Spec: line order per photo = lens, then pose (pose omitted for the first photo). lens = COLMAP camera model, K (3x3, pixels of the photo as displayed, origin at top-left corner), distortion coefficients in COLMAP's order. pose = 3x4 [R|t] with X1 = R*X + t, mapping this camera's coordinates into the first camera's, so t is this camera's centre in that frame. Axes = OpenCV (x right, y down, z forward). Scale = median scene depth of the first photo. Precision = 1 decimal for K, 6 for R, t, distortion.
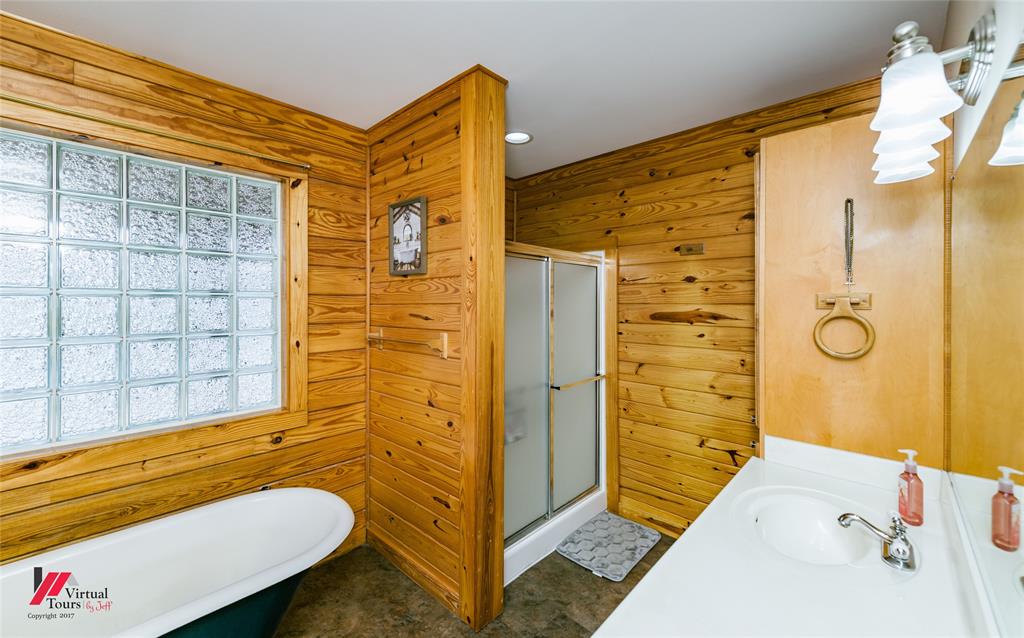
lens RADIAL K [[406.2, 0, 497.7], [0, 406.2, 300.9], [0, 0, 1]] dist [-0.003153, -0.000176]
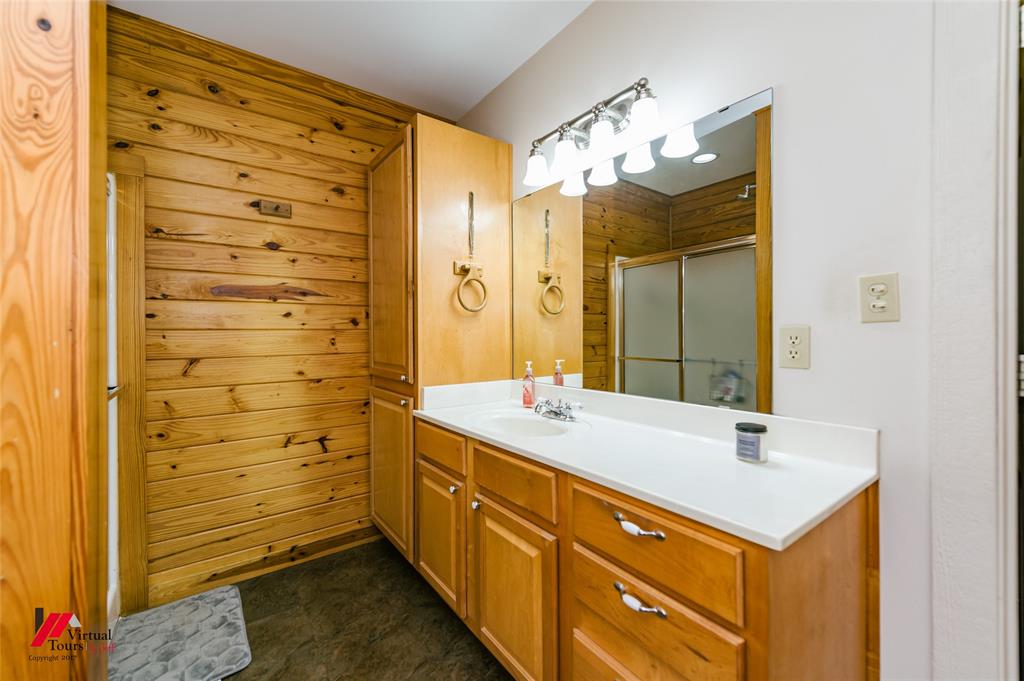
lens RADIAL K [[409.9, 0, 511.0], [0, 409.9, 335.4], [0, 0, 1]] dist [0.004399, 0.000203]
pose [[0.165567, -0.007674, 0.986169, -0.260090], [0.008255, 0.999945, 0.006395, 0.124011], [-0.986164, 0.007082, 0.165621, 0.388139]]
